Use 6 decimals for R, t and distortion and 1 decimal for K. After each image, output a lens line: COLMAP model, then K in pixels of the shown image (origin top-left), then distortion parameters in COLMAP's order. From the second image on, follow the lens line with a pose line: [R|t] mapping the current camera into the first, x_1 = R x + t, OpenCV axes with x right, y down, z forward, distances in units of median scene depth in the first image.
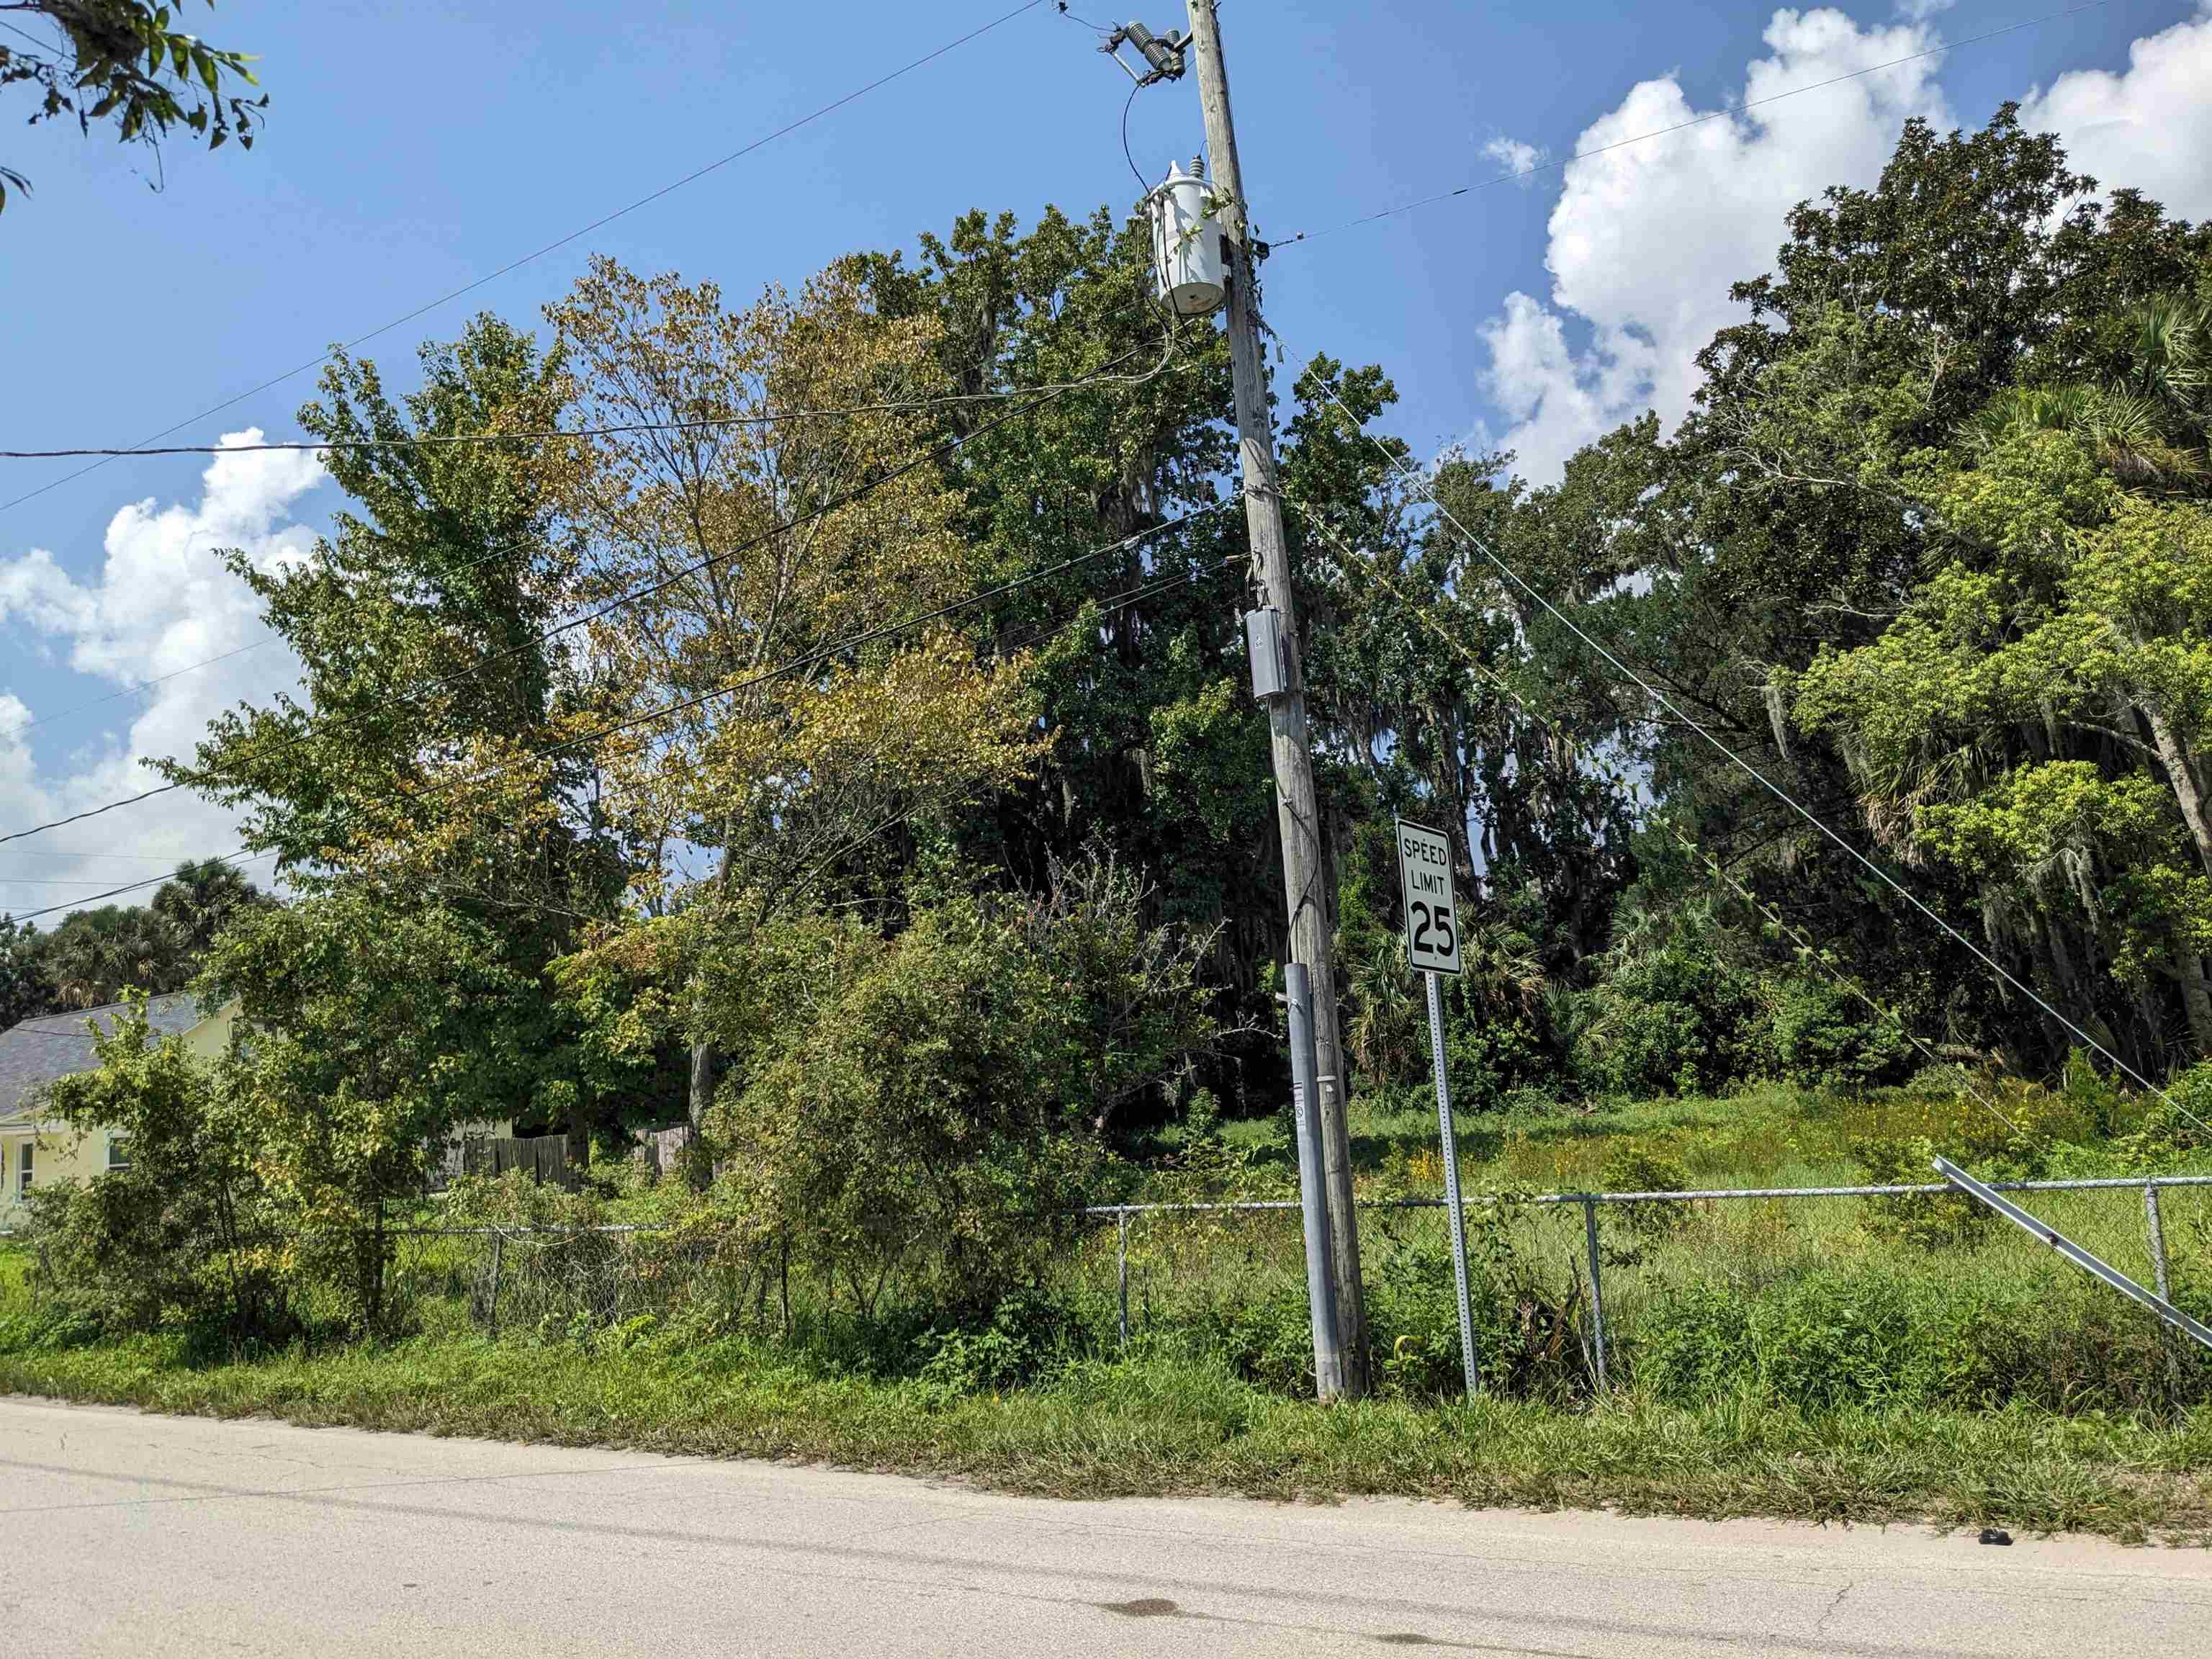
lens RADIAL K [[1733.0, 0, 1106.5], [0, 1733.0, 794.5], [0, 0, 1]] dist [0.000434, 0.000710]
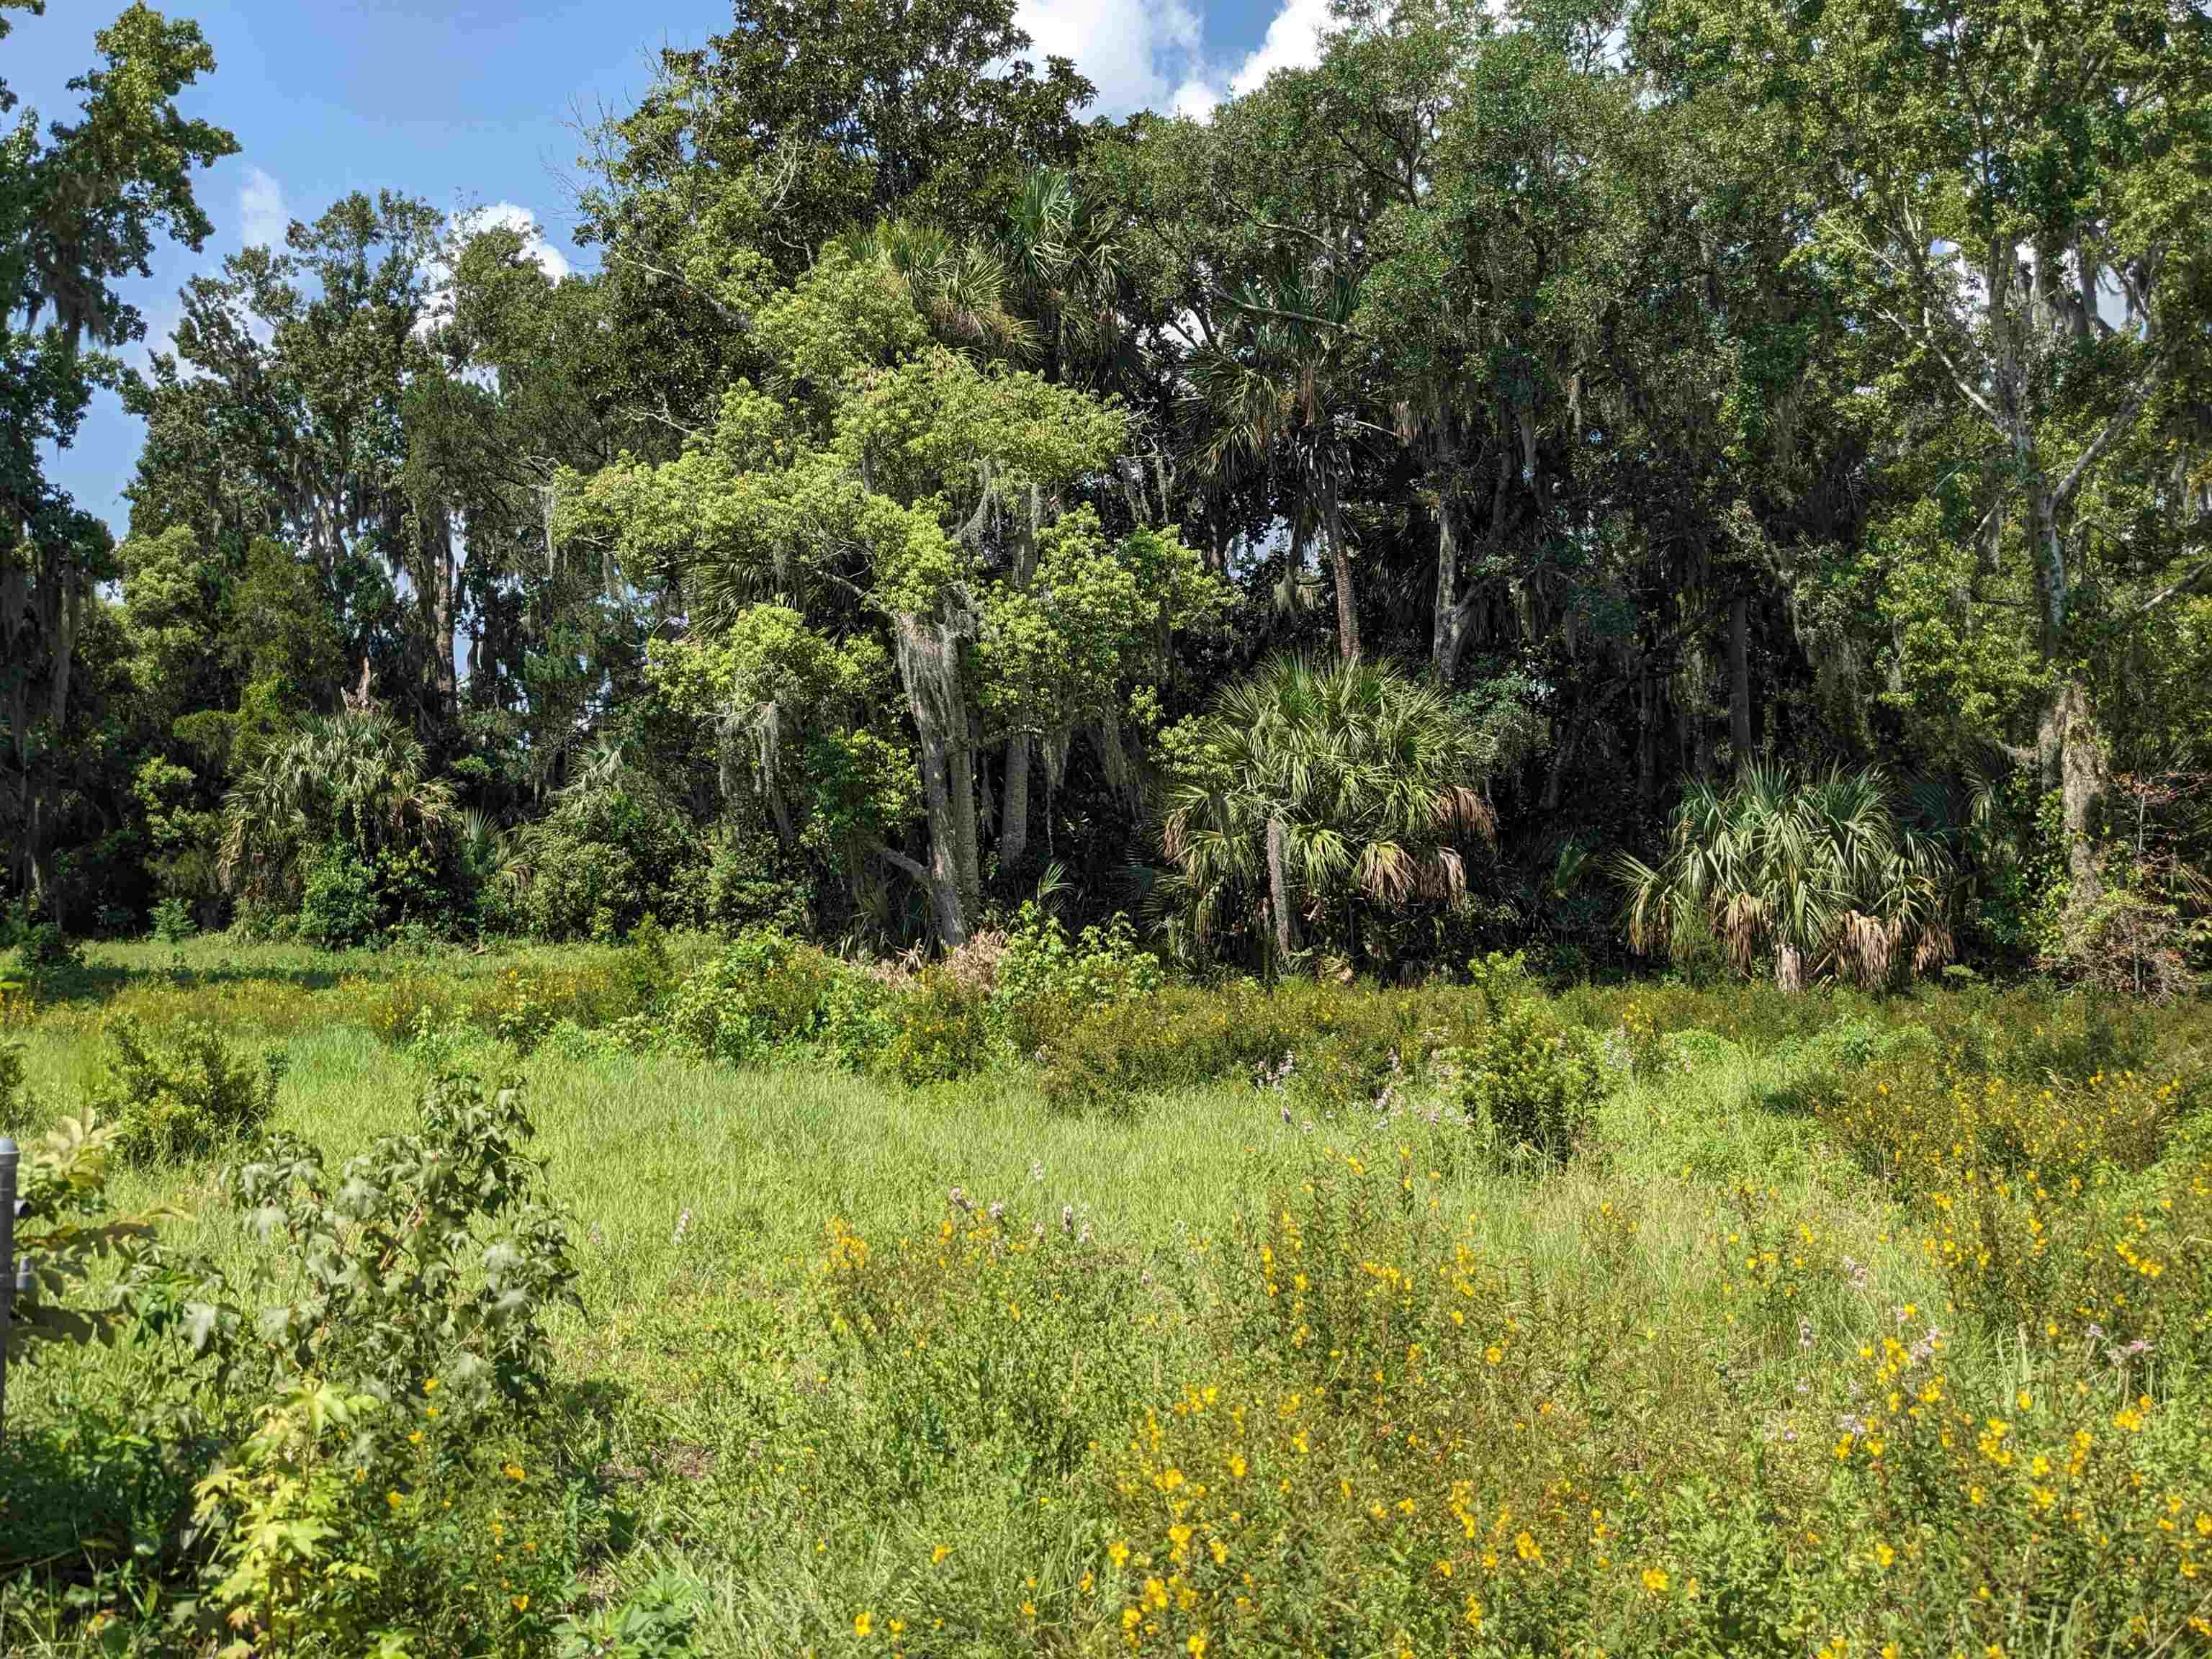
lens RADIAL K [[1730.9, 0, 1109.3], [0, 1730.9, 834.1], [0, 0, 1]] dist [-0.006096, -0.008442]
pose [[0.883726, 0.083082, 0.460570, 0.142077], [-0.135653, 0.987342, 0.082180, -0.000156], [-0.447913, -0.135102, 0.883811, 0.047527]]
